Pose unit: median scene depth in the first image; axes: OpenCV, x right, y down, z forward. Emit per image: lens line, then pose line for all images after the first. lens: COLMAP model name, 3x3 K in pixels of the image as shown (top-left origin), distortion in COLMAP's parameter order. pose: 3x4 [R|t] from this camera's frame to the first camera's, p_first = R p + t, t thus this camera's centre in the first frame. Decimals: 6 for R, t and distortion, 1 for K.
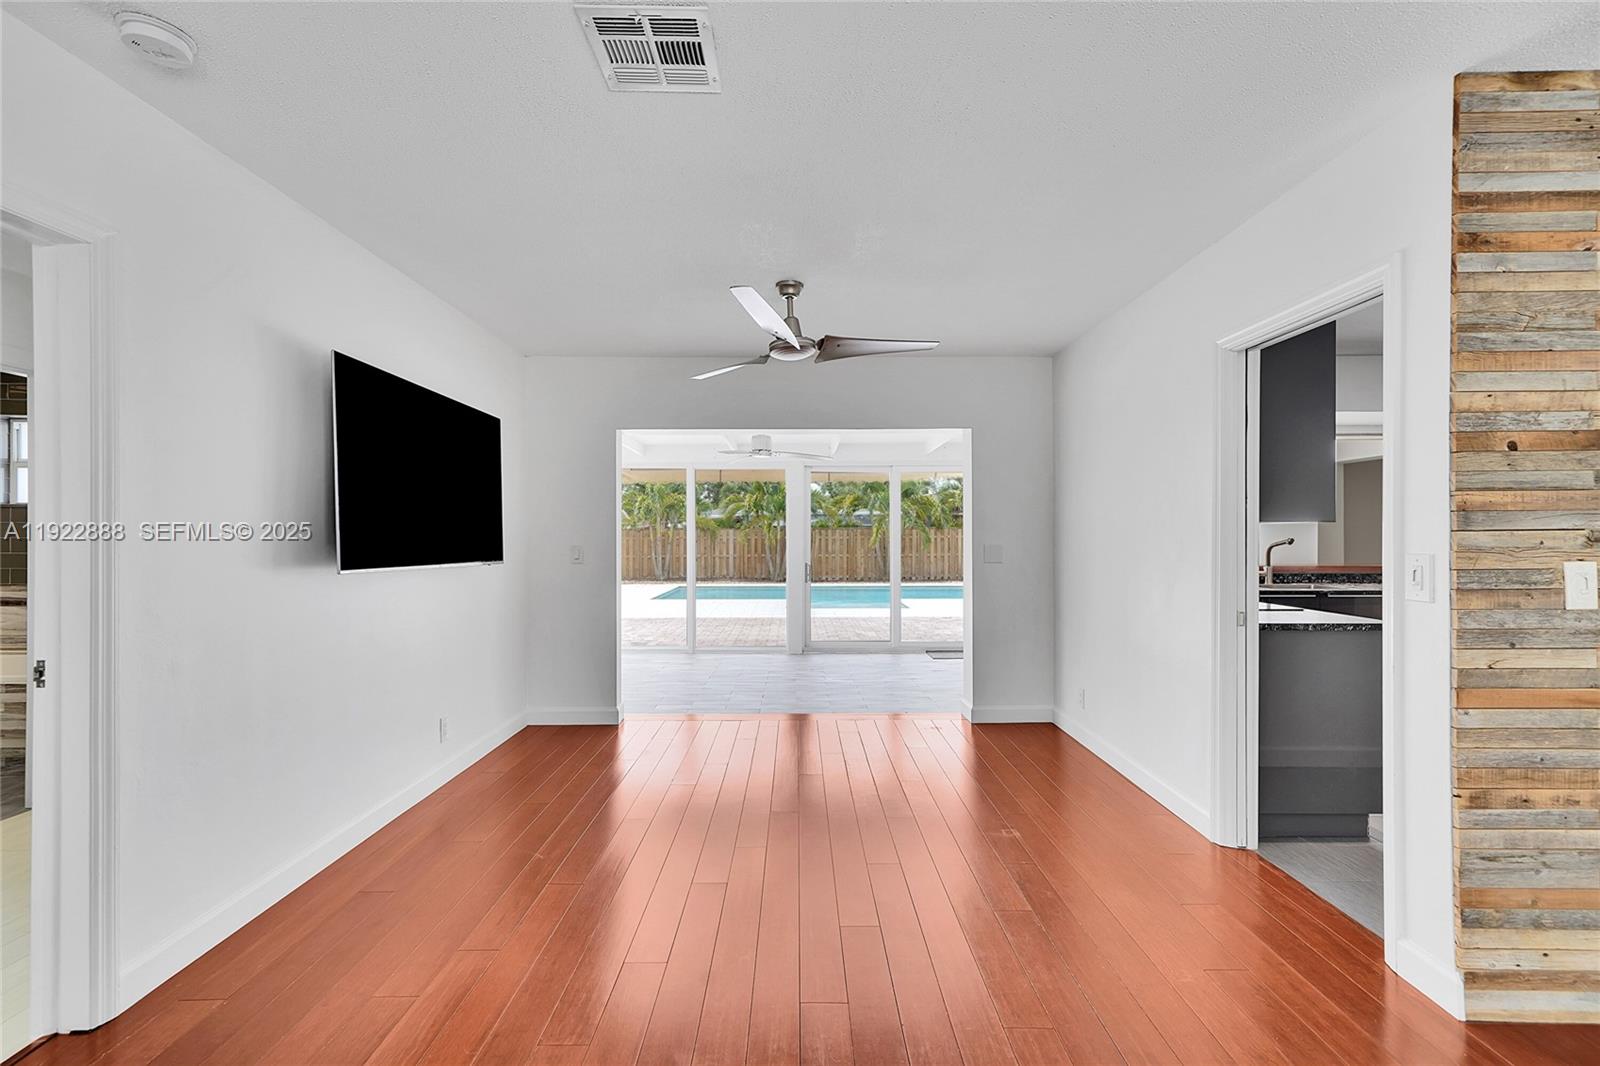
lens RADIAL K [[713.2, 0, 800.0], [0, 713.2, 533.0], [0, 0, 1]] dist [0.008960, 0.000318]
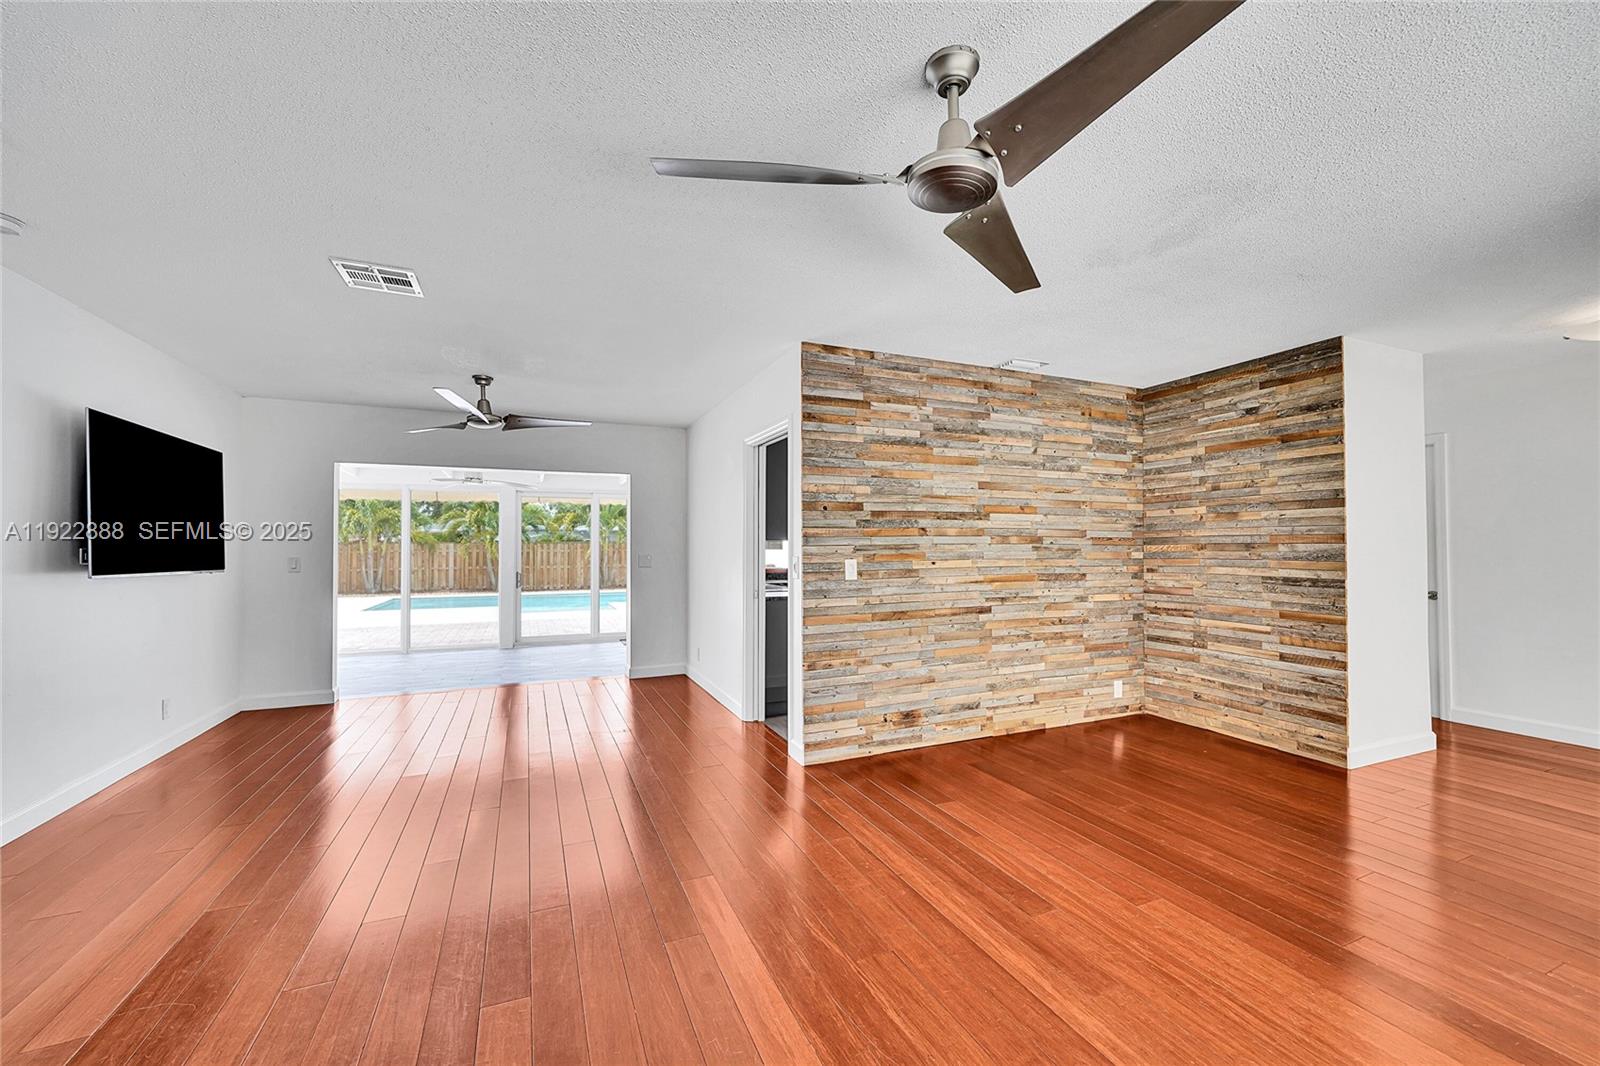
lens RADIAL K [[631.7, 0, 800.0], [0, 631.7, 533.0], [0, 0, 1]] dist [-0.007650, 0.000017]
pose [[0.919132, 0.007751, 0.393874, 0.062904], [0.000706, 0.999772, -0.021323, -0.000361], [-0.393950, 0.019877, 0.918917, -0.360164]]
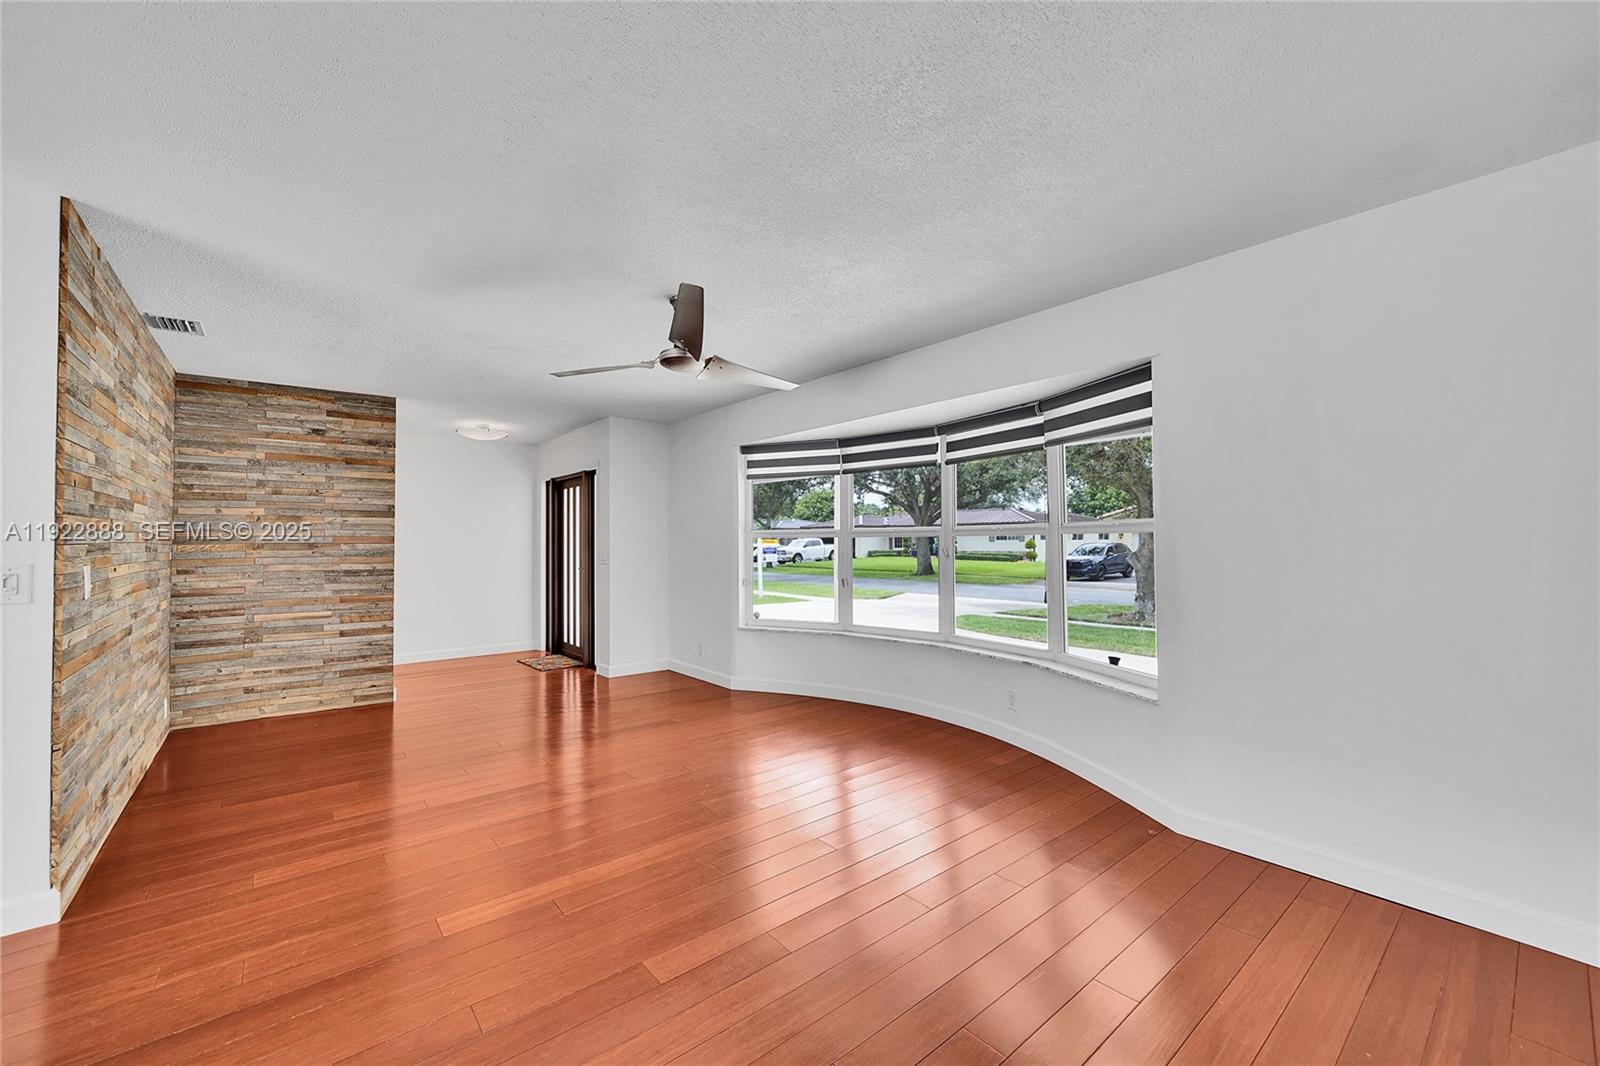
lens RADIAL K [[631.7, 0, 800.0], [0, 631.7, 533.0], [0, 0, 1]] dist [-0.007650, 0.000017]
pose [[-0.635560, 0.016170, 0.771882, -0.370194], [0.003856, 0.999835, -0.017771, 0.000478], [-0.772042, -0.008318, -0.635518, 0.316145]]
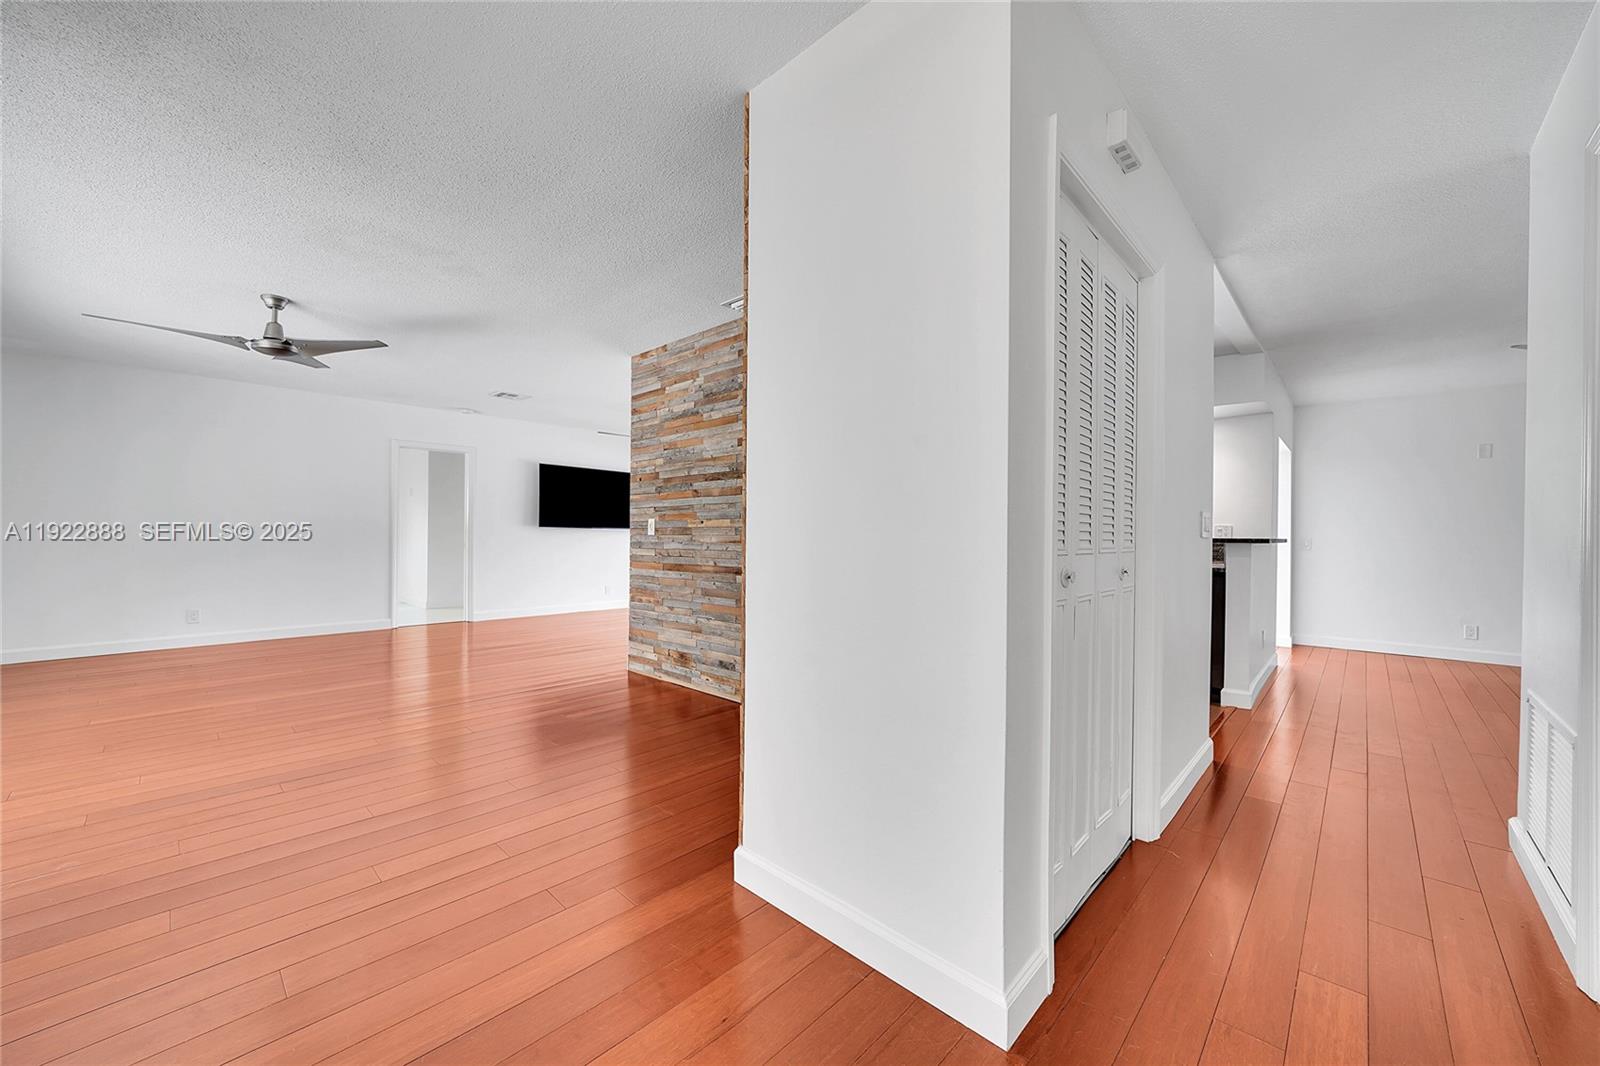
lens RADIAL K [[607.0, 0, 800.0], [0, 607.0, 533.0], [0, 0, 1]] dist [-0.012030, 0.000145]
pose [[0.728305, 0.008242, -0.685204, 1.445646], [-0.010351, 0.999946, 0.001026, 0.040579], [0.685175, 0.006345, 0.728351, -0.163392]]
